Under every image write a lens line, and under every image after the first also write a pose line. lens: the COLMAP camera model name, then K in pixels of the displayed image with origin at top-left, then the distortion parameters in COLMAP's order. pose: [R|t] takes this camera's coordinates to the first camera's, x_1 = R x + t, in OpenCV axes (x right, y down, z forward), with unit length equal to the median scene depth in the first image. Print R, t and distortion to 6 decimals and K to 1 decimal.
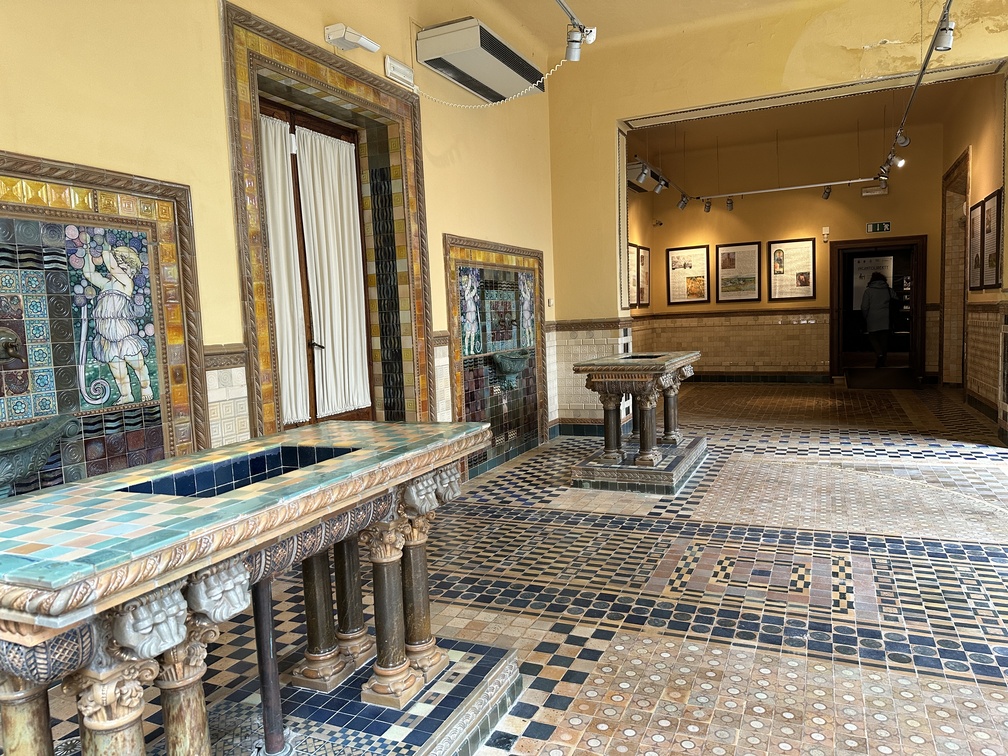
lens RADIAL K [[707.3, 0, 504.1], [0, 707.3, 379.4], [0, 0, 1]] dist [-0.011996, -0.004477]
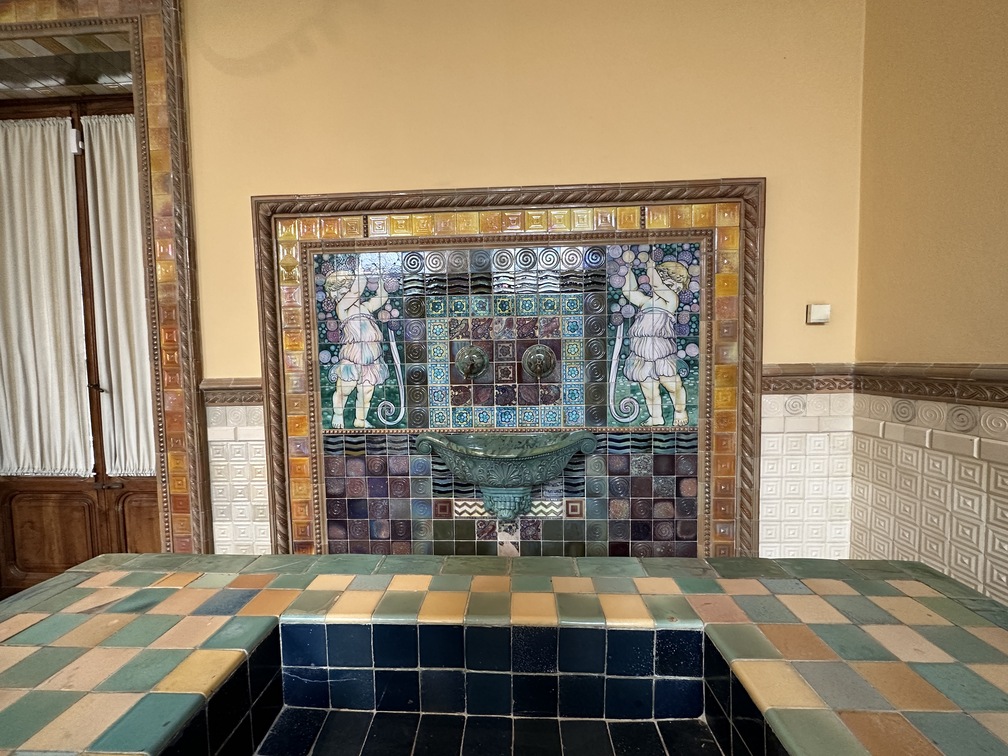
lens RADIAL K [[647.6, 0, 467.9], [0, 647.6, 427.2], [0, 0, 1]] dist [-0.008655, 0.000893]
pose [[0.348636, 0.136850, -0.927214, 0.212664], [-0.079261, 0.990044, 0.116321, -0.049354], [0.933901, 0.032938, 0.356011, 0.469279]]
